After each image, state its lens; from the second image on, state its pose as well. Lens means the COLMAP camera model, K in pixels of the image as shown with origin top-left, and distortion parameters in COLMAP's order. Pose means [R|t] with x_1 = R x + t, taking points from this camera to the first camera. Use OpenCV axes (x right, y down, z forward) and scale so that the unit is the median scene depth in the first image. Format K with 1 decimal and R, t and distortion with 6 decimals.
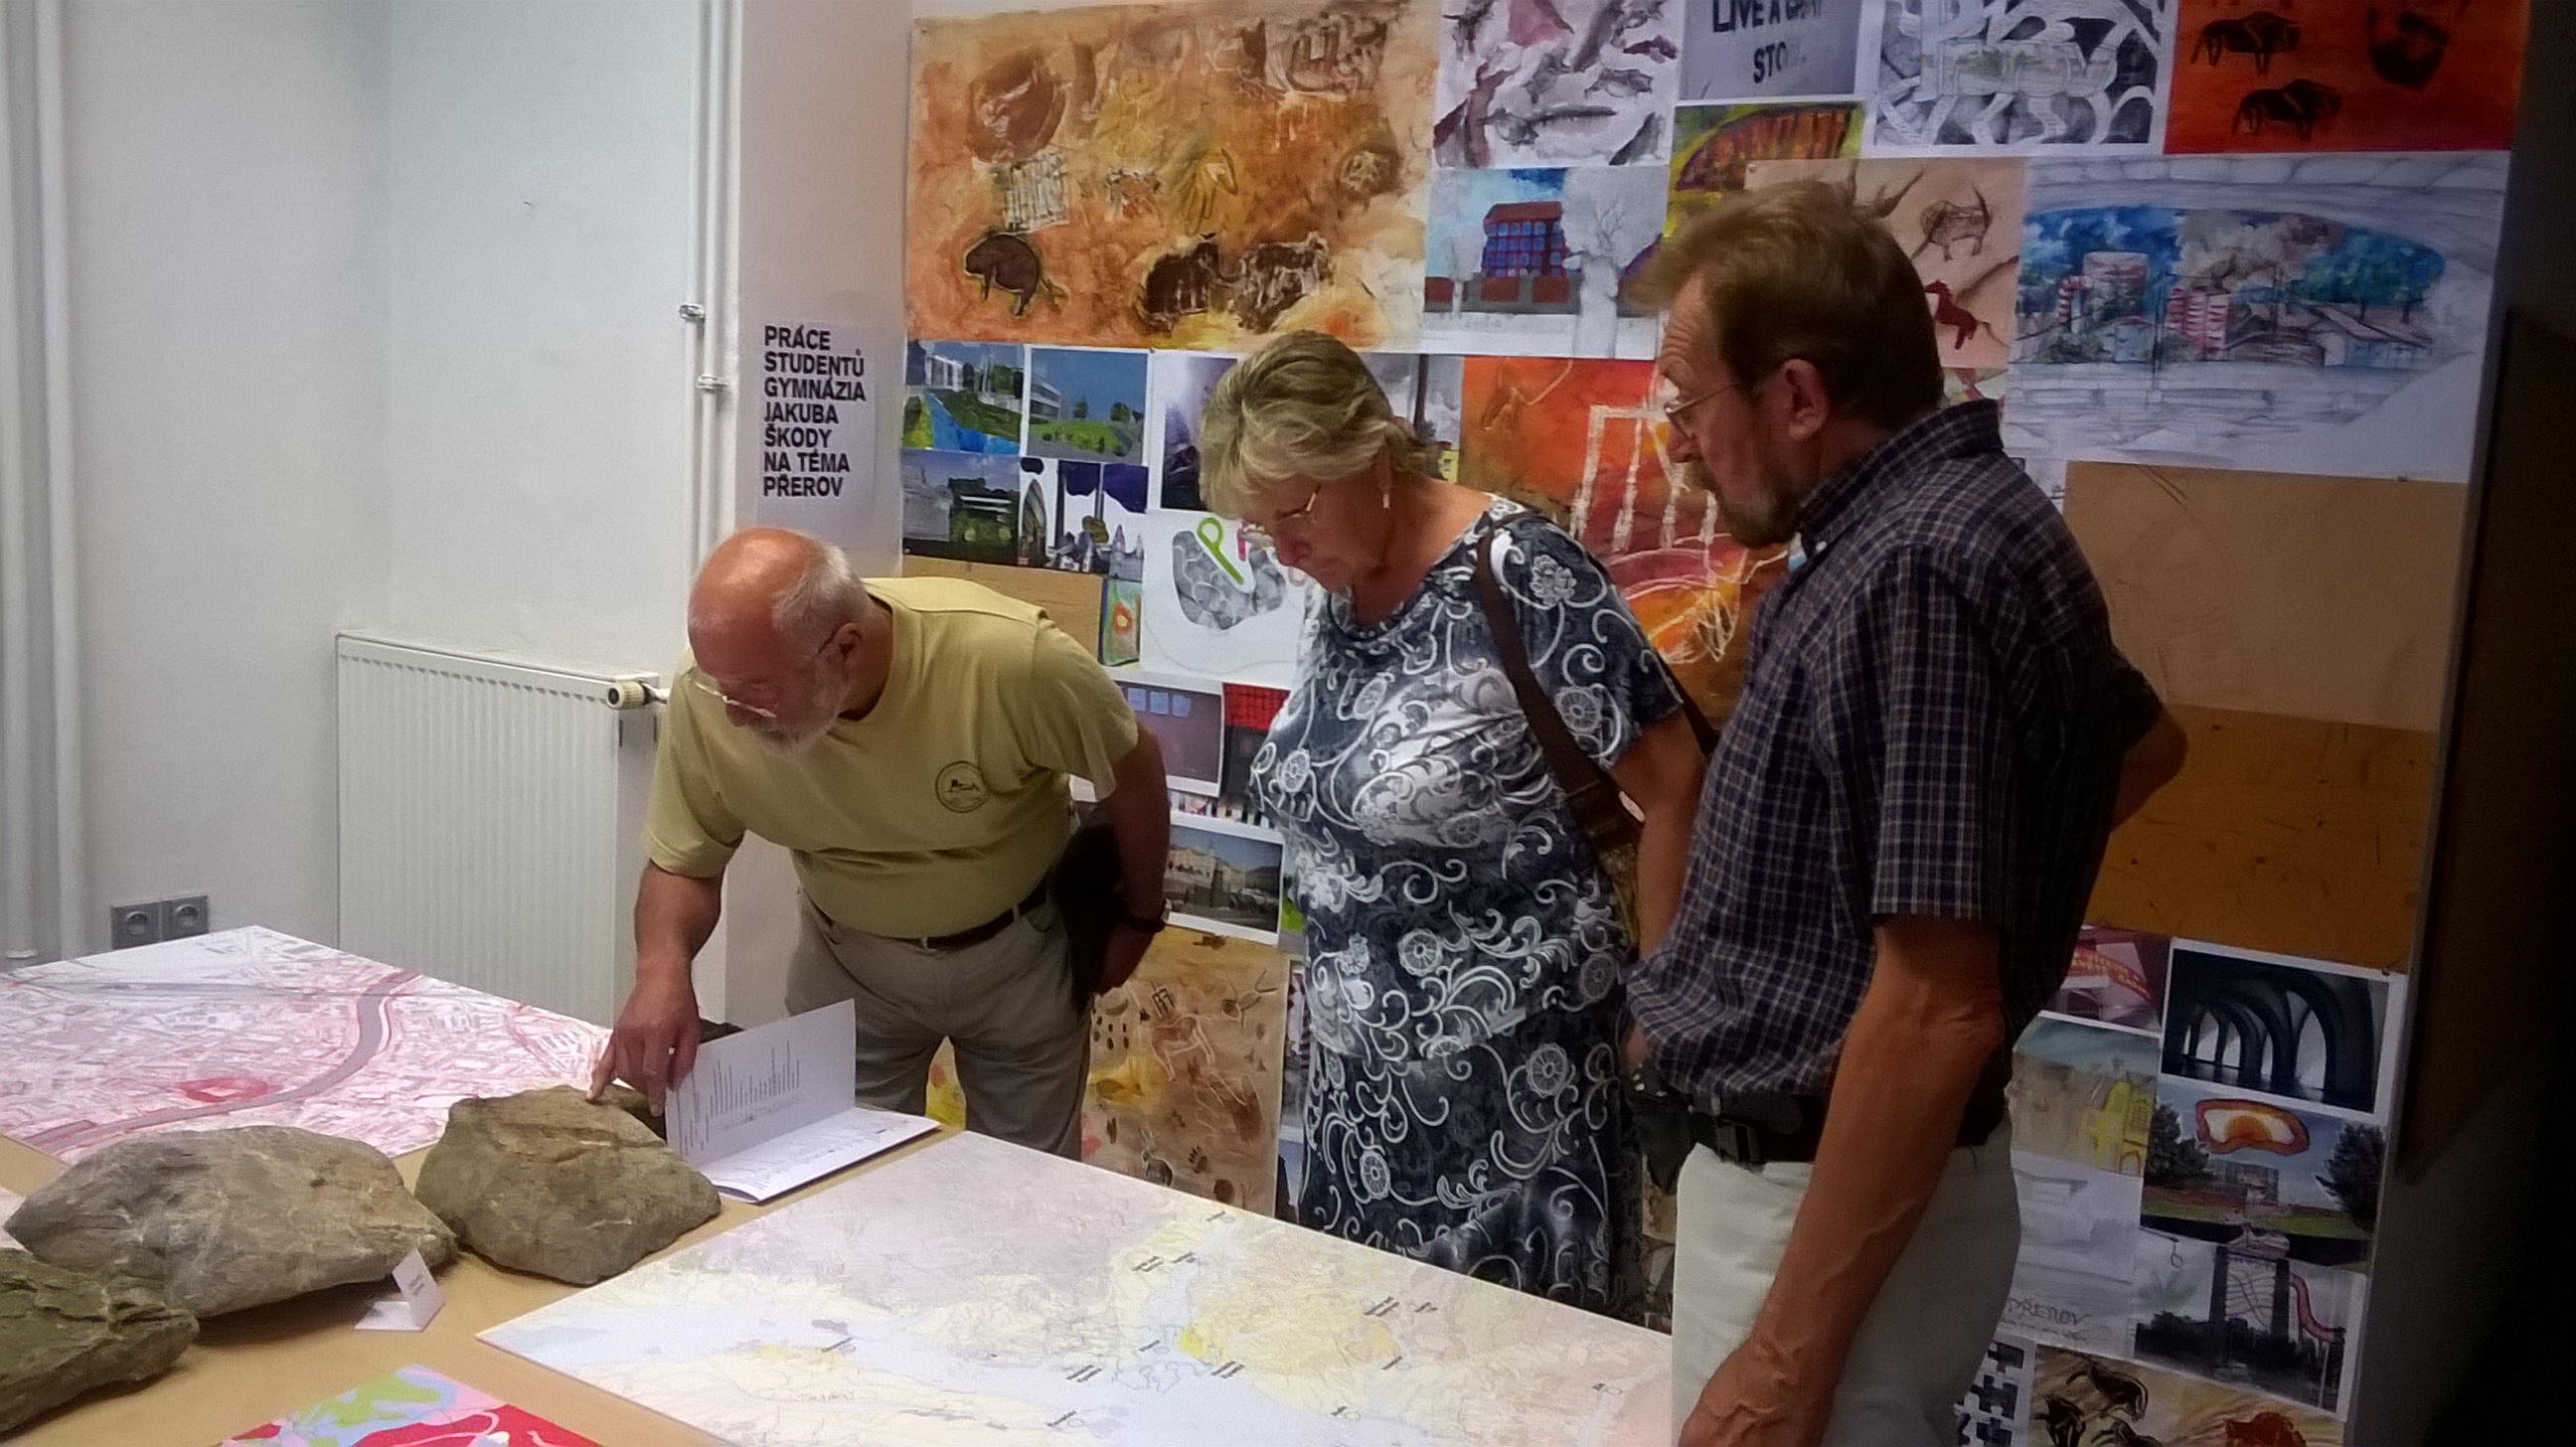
lens RADIAL K [[2097.8, 0, 1278.2], [0, 2097.8, 680.8], [0, 0, 1]] dist [0.057910, -0.123584]
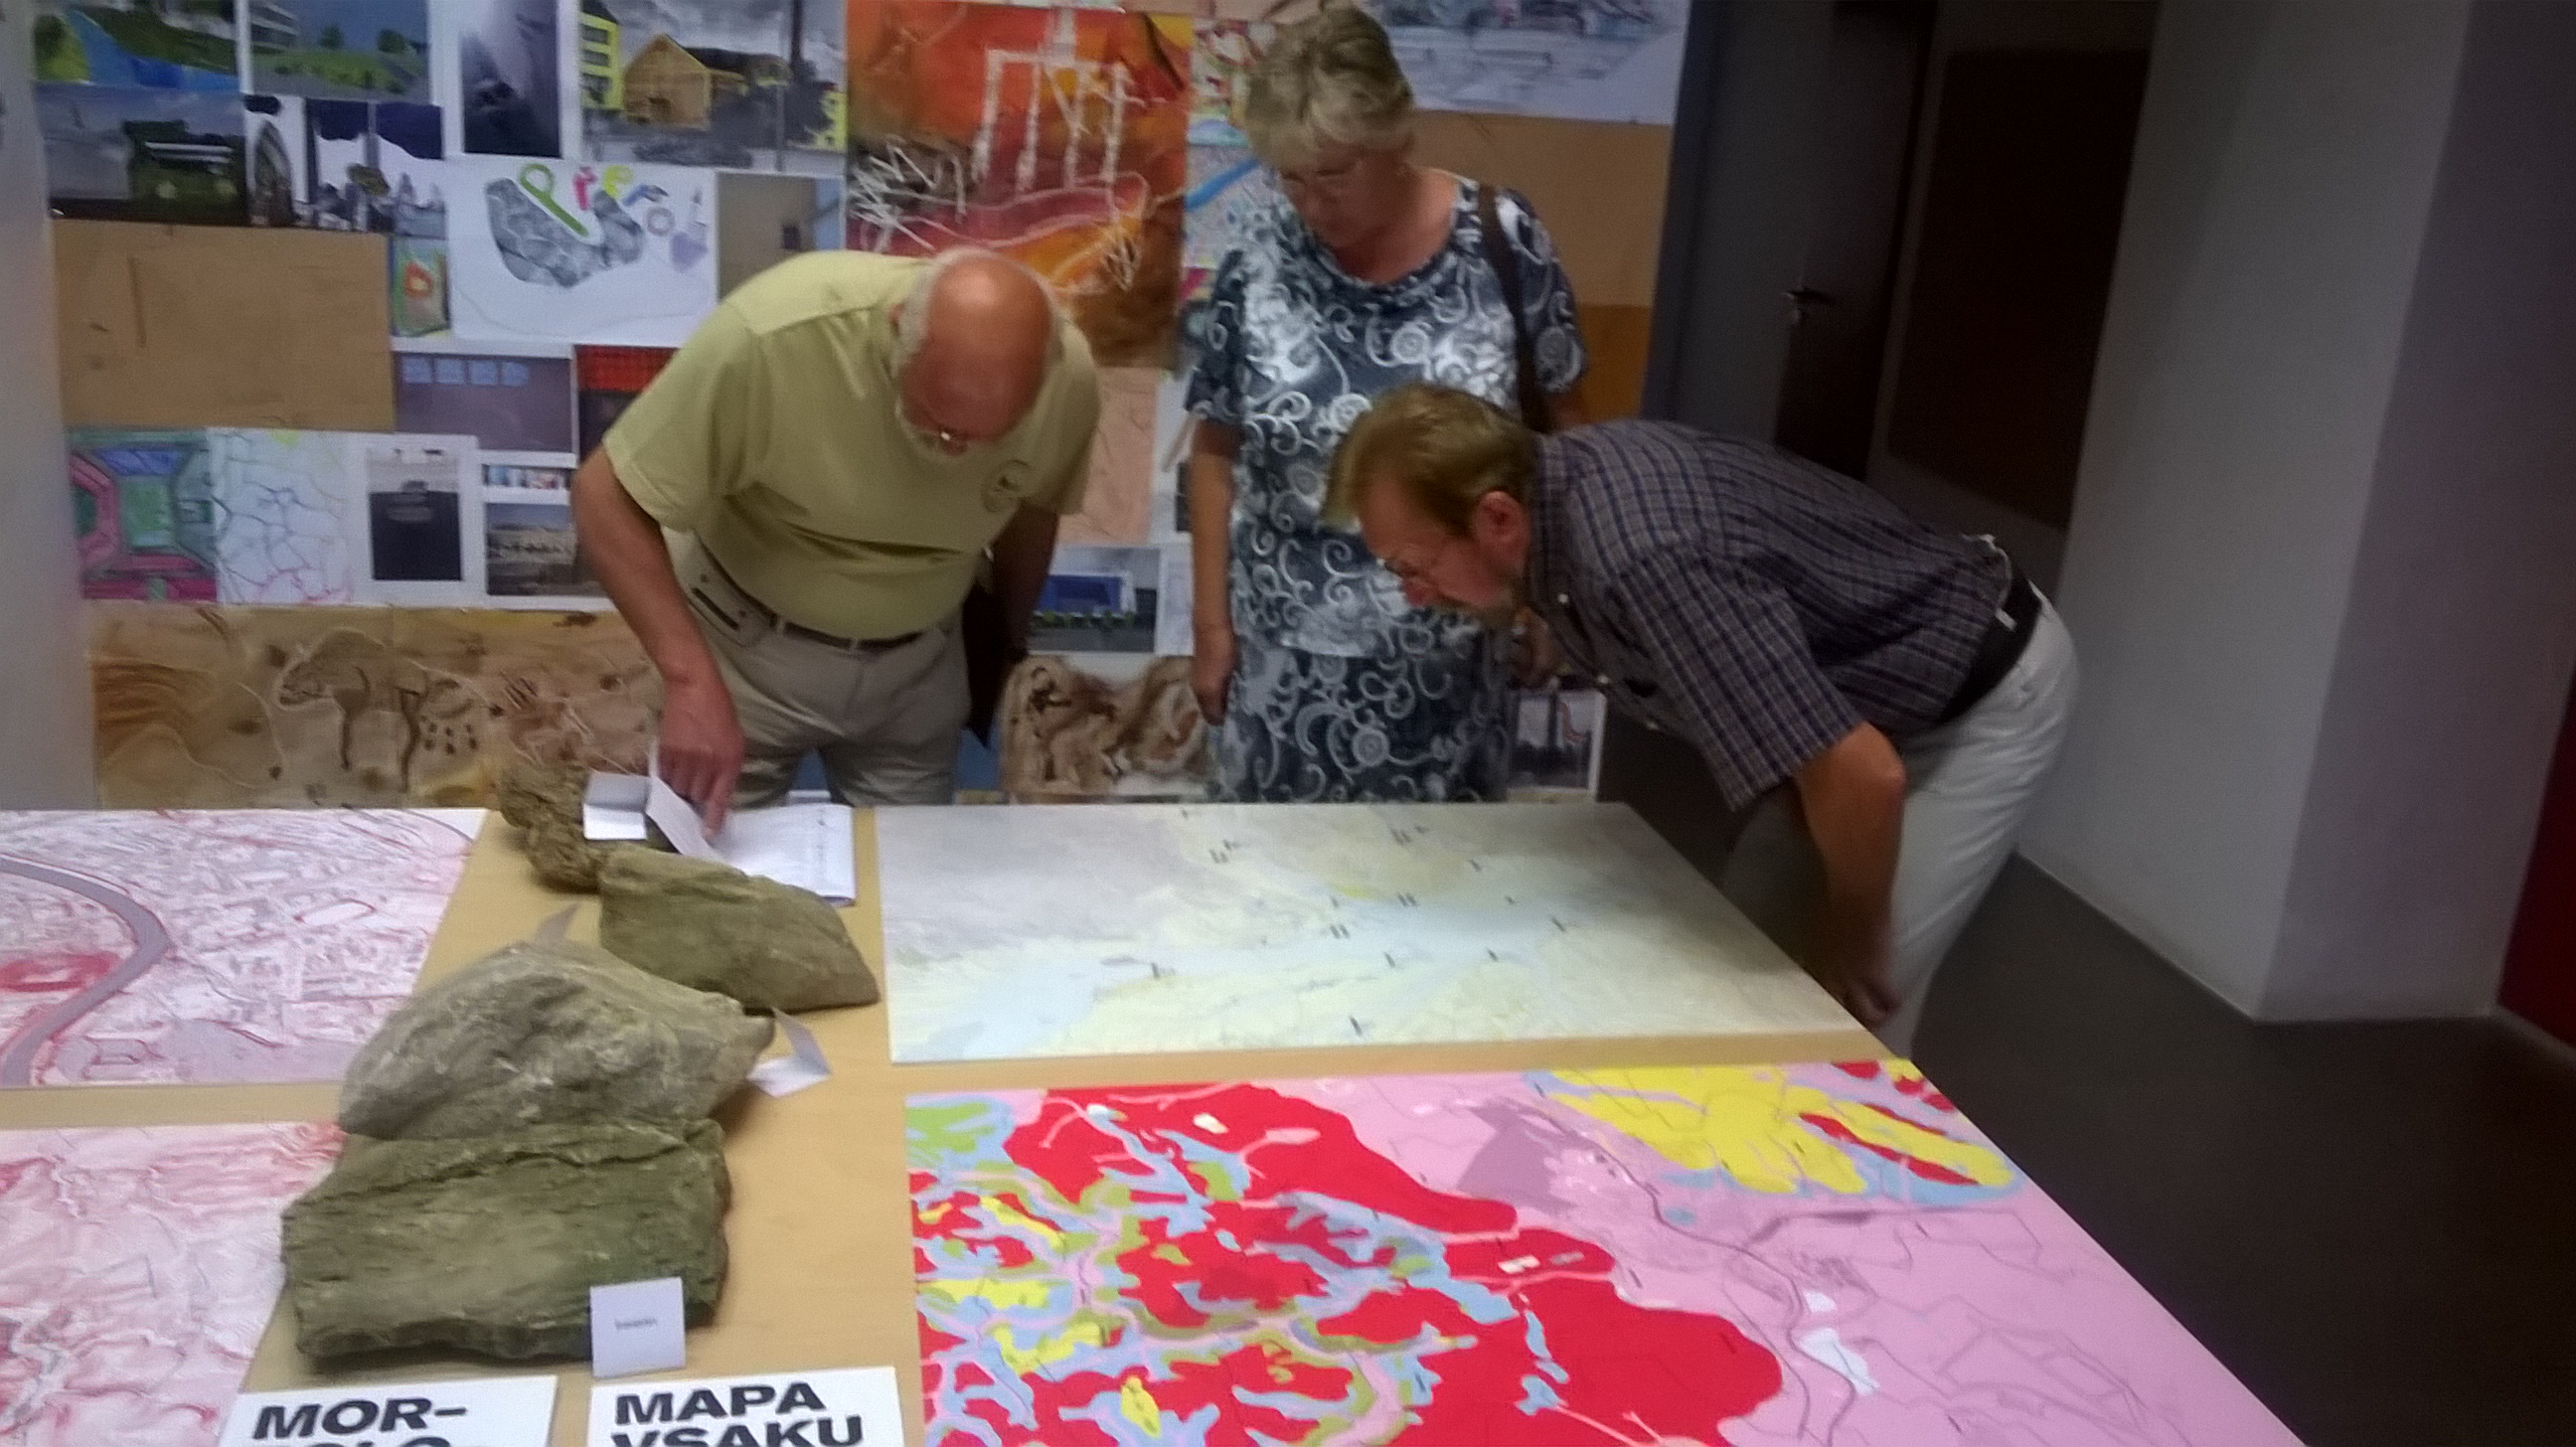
lens RADIAL K [[2097.8, 0, 1278.2], [0, 2097.8, 680.8], [0, 0, 1]] dist [0.057910, -0.123584]
pose [[0.726417, -0.191258, 0.660105, -0.453139], [0.061407, 0.974718, 0.214837, -0.036359], [-0.684506, -0.115526, 0.719796, 0.091058]]
